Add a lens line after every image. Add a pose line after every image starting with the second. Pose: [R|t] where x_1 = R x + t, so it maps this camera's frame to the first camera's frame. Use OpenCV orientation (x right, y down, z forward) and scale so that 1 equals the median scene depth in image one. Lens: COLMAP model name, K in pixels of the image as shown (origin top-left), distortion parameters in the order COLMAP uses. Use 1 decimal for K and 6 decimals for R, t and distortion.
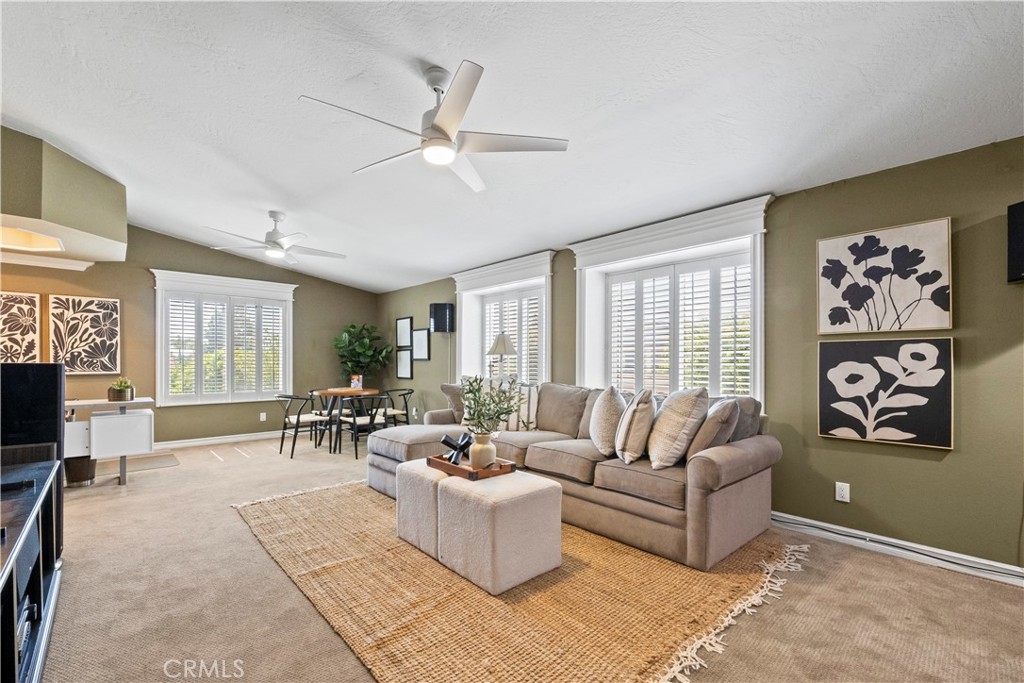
lens RADIAL K [[442.2, 0, 504.1], [0, 442.2, 356.4], [0, 0, 1]] dist [0.001010, 0.000499]
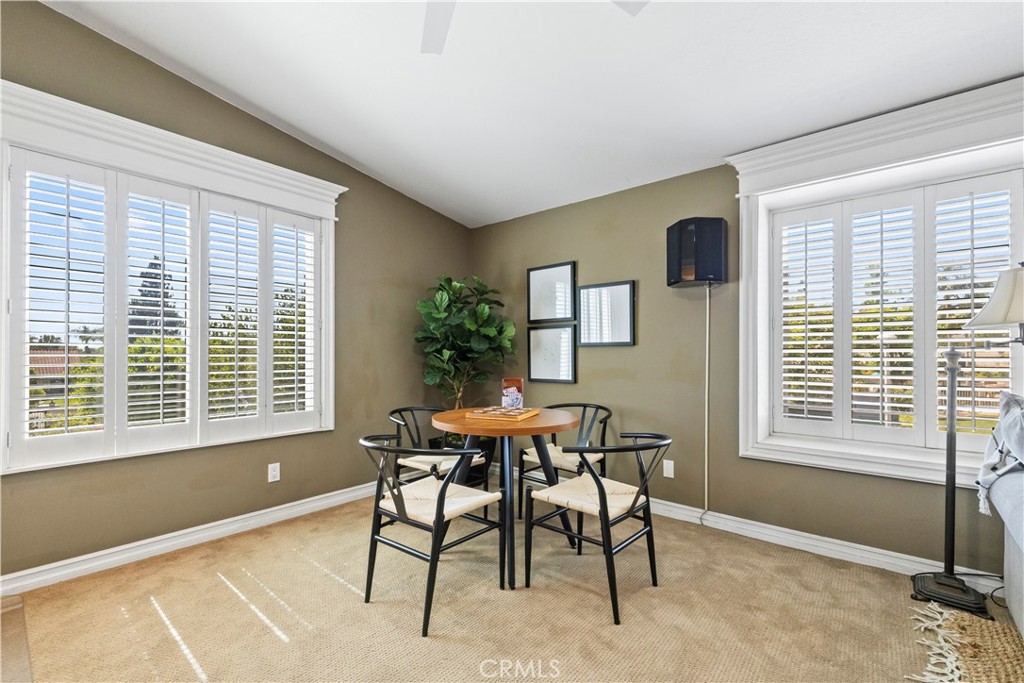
lens RADIAL K [[442.2, 0, 513.1], [0, 442.2, 347.0], [0, 0, 1]] dist [0.001010, 0.000499]
pose [[0.990574, -0.000973, 0.136976, -0.421123], [0.001471, 0.999993, -0.003536, 0.013369], [-0.136972, 0.003704, 0.990568, 0.601279]]
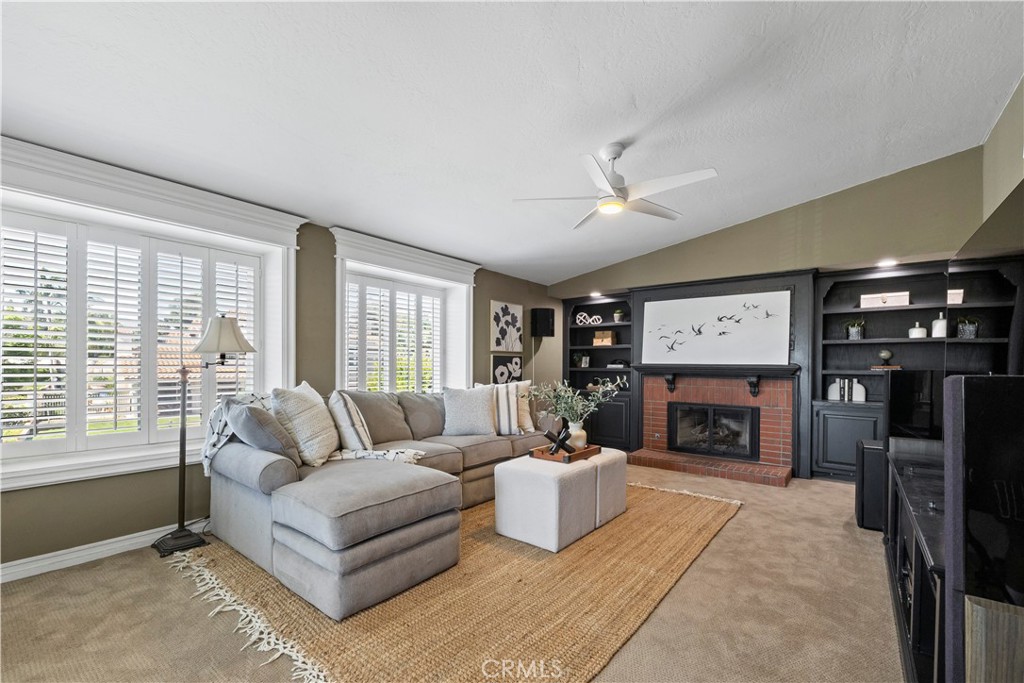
lens RADIAL K [[442.2, 0, 506.7], [0, 442.2, 367.1], [0, 0, 1]] dist [0.001010, 0.000499]
pose [[-0.170877, -0.003213, 0.985287, -0.568145], [-0.014291, 0.999898, 0.000782, 0.007973], [-0.985189, -0.013947, -0.170905, 0.631792]]
